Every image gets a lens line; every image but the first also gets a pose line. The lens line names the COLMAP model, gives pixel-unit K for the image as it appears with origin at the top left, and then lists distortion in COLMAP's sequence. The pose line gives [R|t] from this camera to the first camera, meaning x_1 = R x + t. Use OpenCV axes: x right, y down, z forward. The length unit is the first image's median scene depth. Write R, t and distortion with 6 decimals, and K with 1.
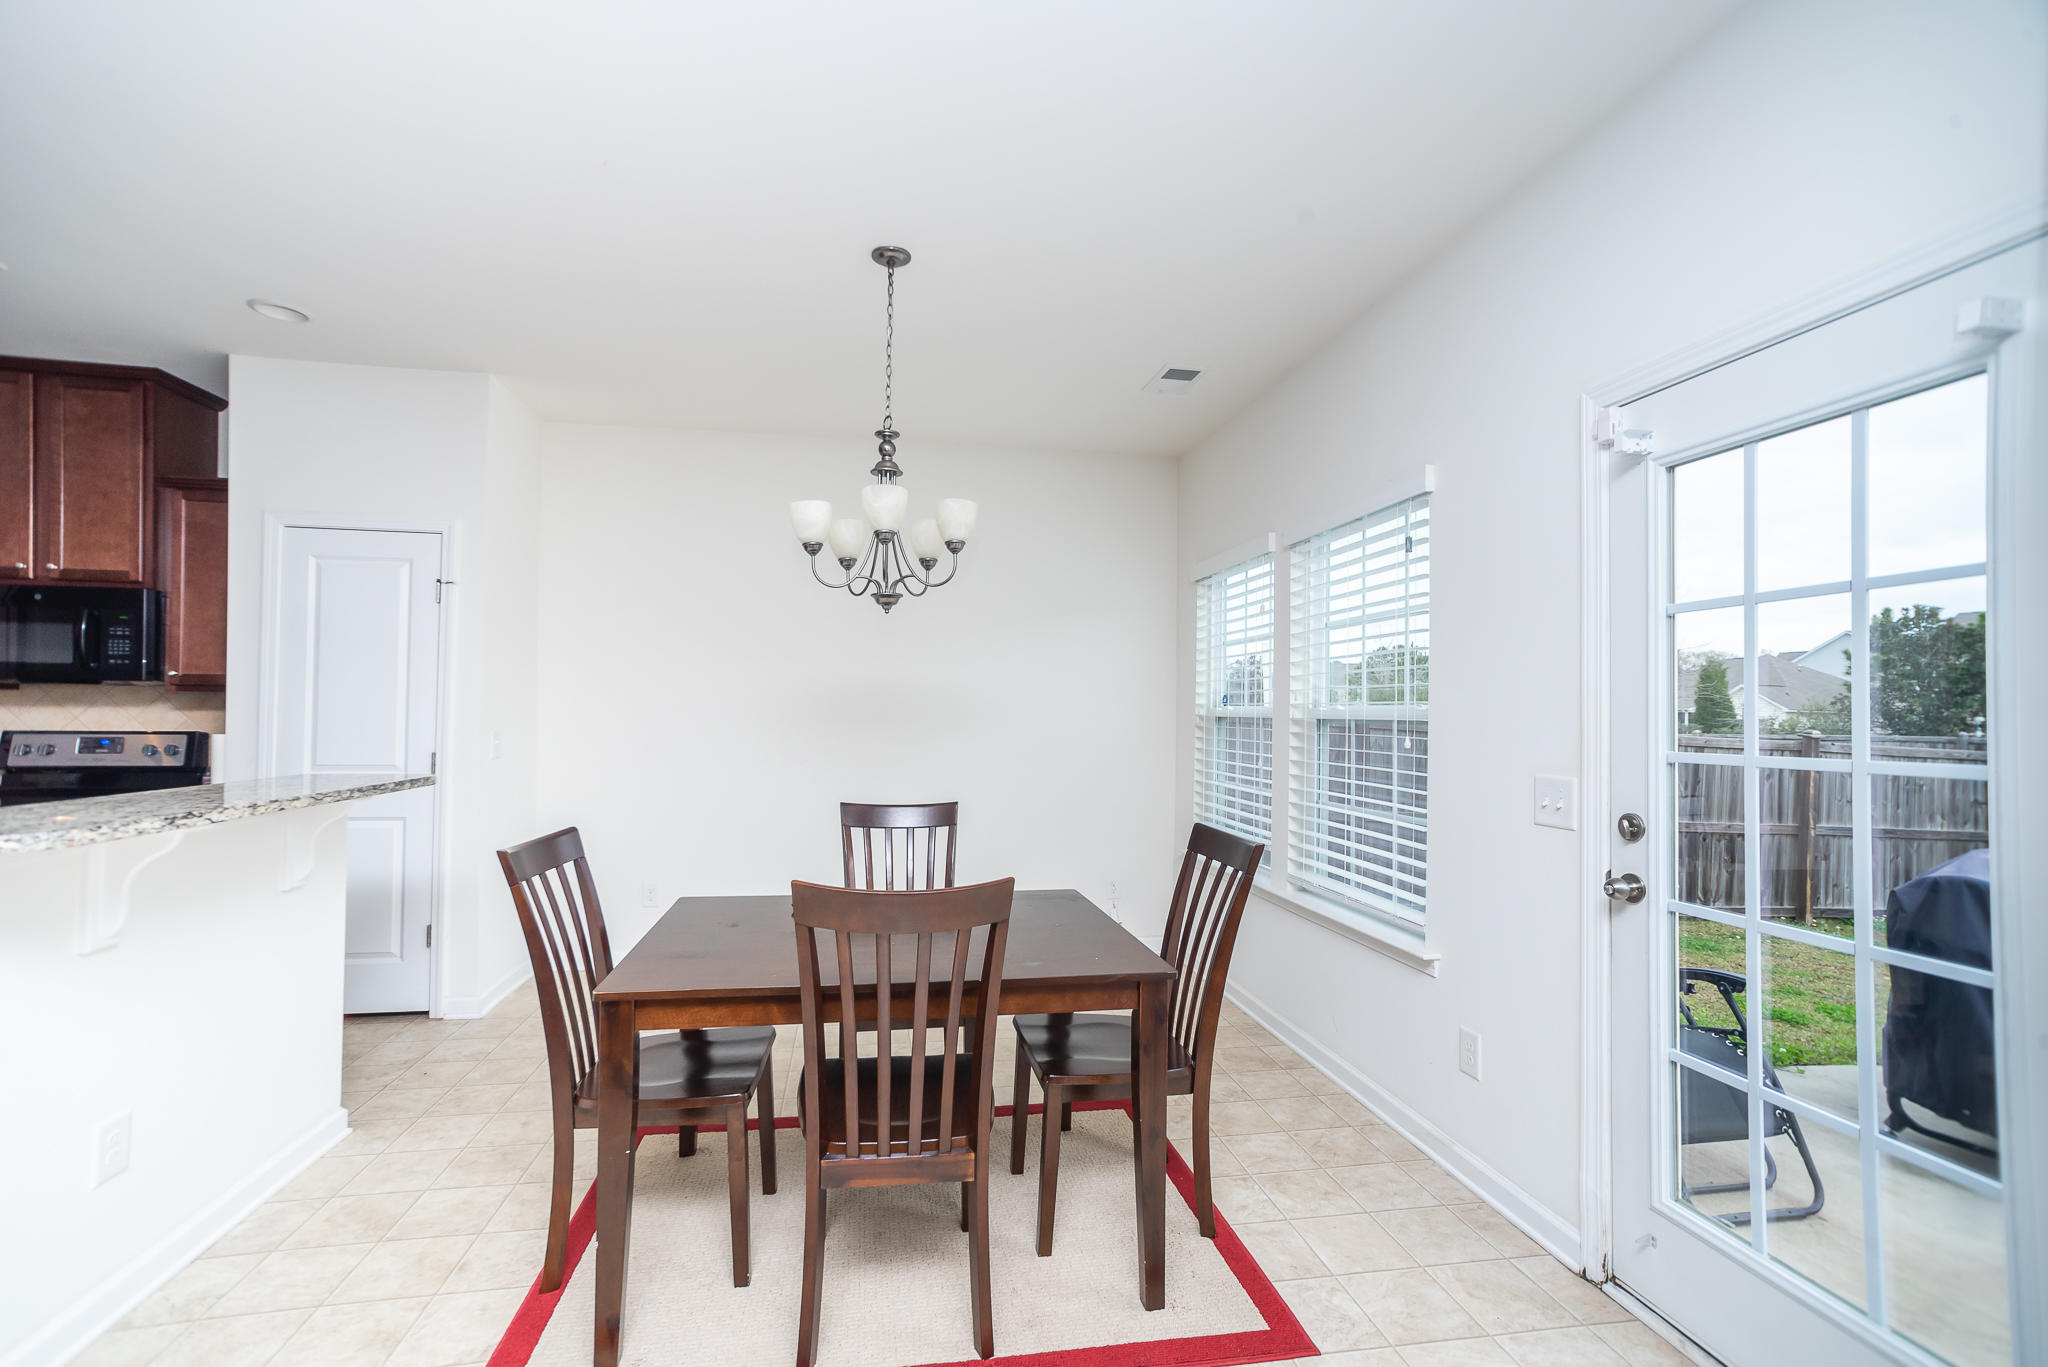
lens RADIAL K [[875.6, 0, 1017.3], [0, 875.6, 705.3], [0, 0, 1]] dist [0.019481, 0.000287]
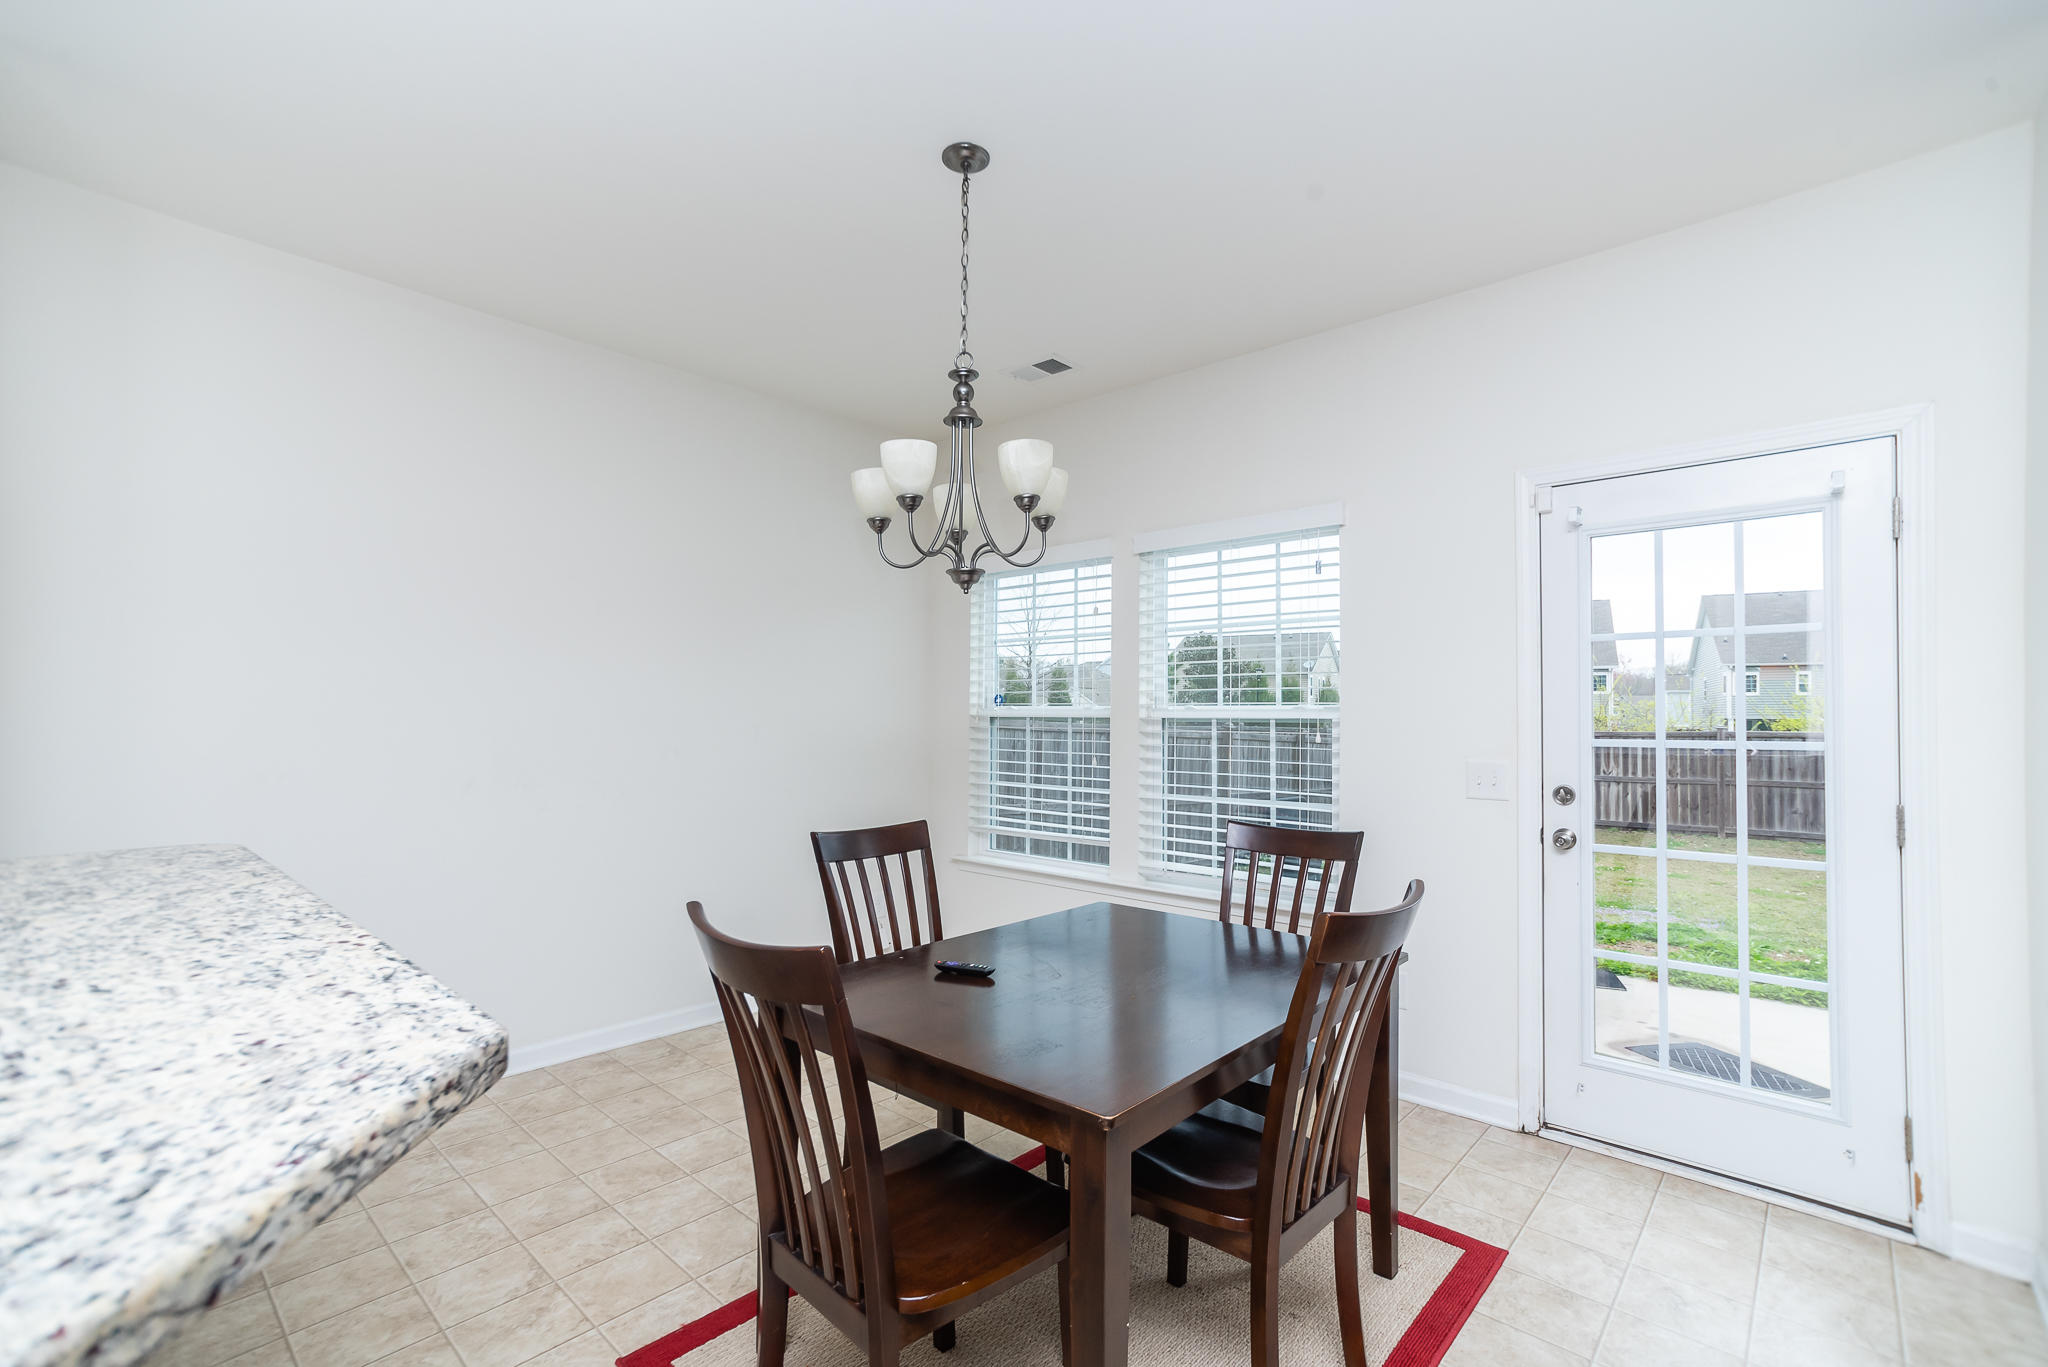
lens RADIAL K [[940.4, 0, 983.3], [0, 940.4, 703.5], [0, 0, 1]] dist [-0.001750, 0.000019]
pose [[0.781390, -0.001631, 0.624040, -0.678288], [0.001057, 0.999999, 0.001289, -0.004572], [-0.624042, -0.000348, 0.781391, 0.308991]]
